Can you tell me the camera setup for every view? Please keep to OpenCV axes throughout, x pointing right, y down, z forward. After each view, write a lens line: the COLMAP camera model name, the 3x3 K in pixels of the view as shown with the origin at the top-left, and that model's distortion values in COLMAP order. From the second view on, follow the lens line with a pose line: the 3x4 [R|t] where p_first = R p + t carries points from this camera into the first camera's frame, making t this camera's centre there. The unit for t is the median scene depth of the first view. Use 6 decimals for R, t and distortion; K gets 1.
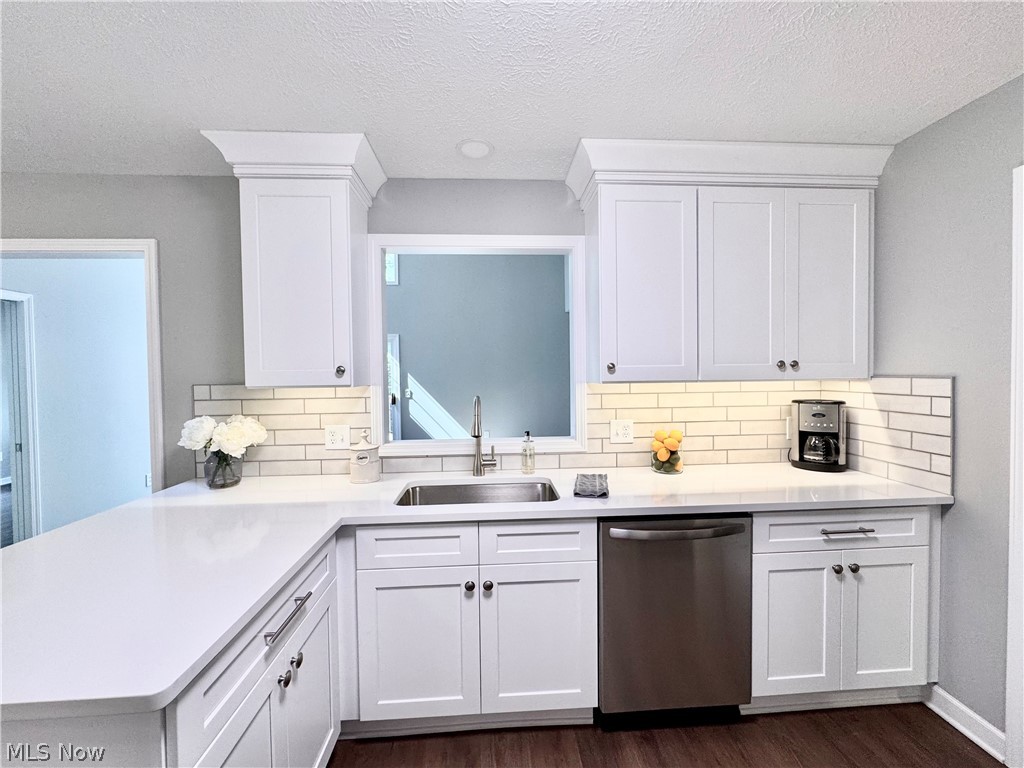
lens RADIAL K [[405.9, 0, 512.9], [0, 405.9, 382.5], [0, 0, 1]] dist [-0.001746, -0.000056]
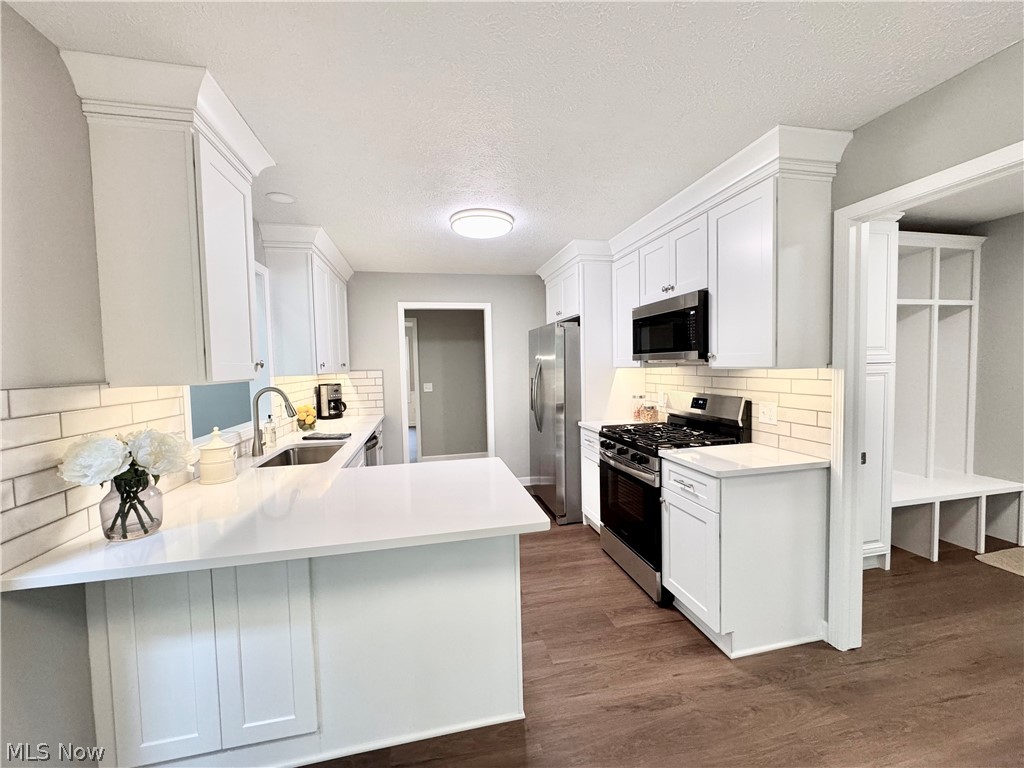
lens RADIAL K [[405.9, 0, 512.9], [0, 405.9, 382.5], [0, 0, 1]] dist [-0.001746, -0.000056]
pose [[-0.154183, -0.028115, 0.987642, -1.439719], [0.049870, 0.998100, 0.036198, 0.011346], [-0.986783, 0.054835, -0.152487, 0.466604]]
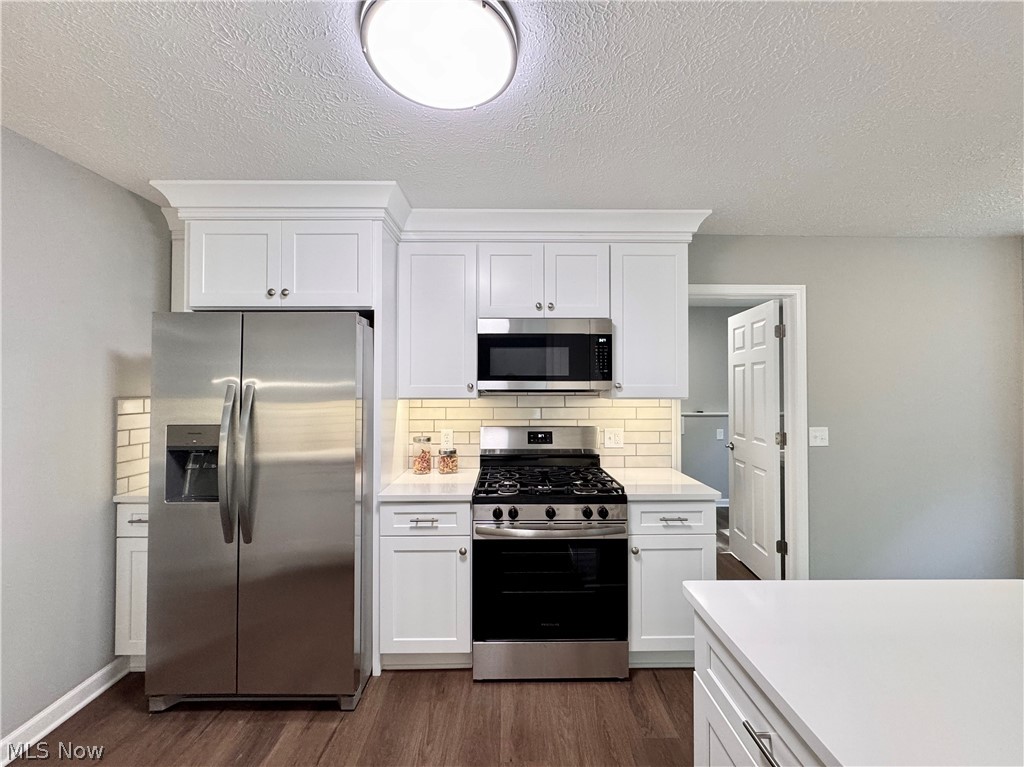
lens RADIAL K [[405.9, 0, 512.9], [0, 405.9, 382.0], [0, 0, 1]] dist [-0.001746, -0.000056]
pose [[-0.998542, 0.013423, 0.052279, -0.091714], [0.014001, 0.999845, 0.010697, -0.024905], [-0.052127, 0.011413, -0.998575, 0.919060]]
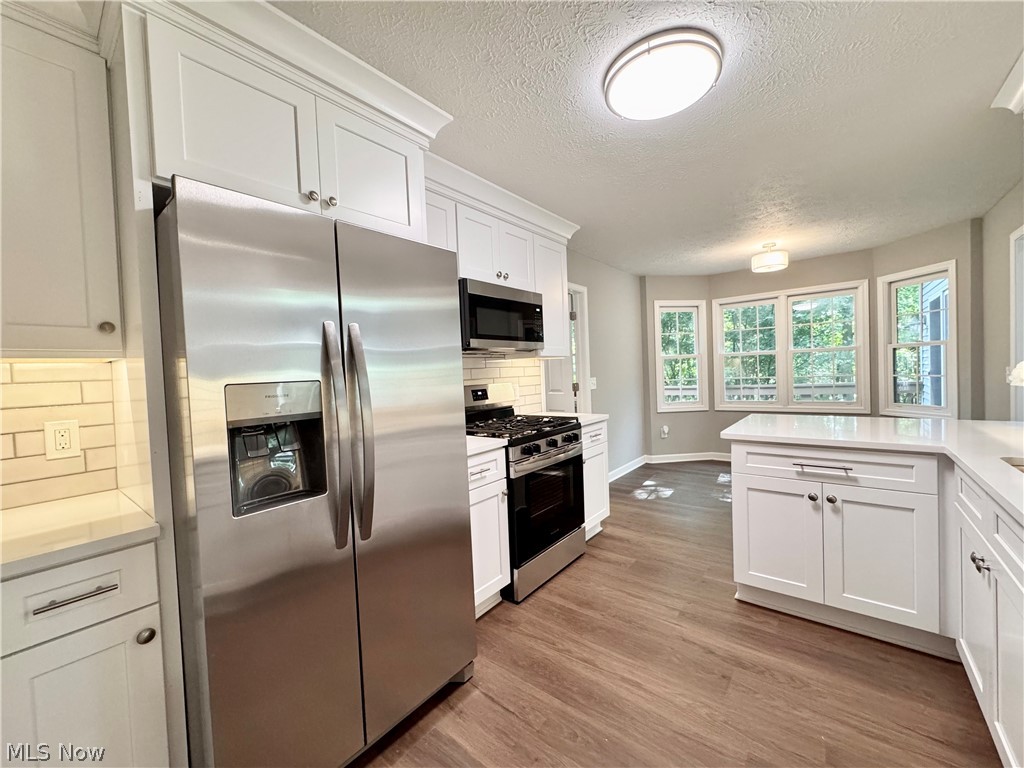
lens RADIAL K [[409.5, 0, 514.8], [0, 409.5, 382.0], [0, 0, 1]] dist [-0.000802, -0.000088]
pose [[-0.669504, 0.059049, -0.740458, 0.894934], [0.029204, 0.998157, 0.053194, 0.051732], [0.742234, 0.013989, -0.669995, 0.672121]]
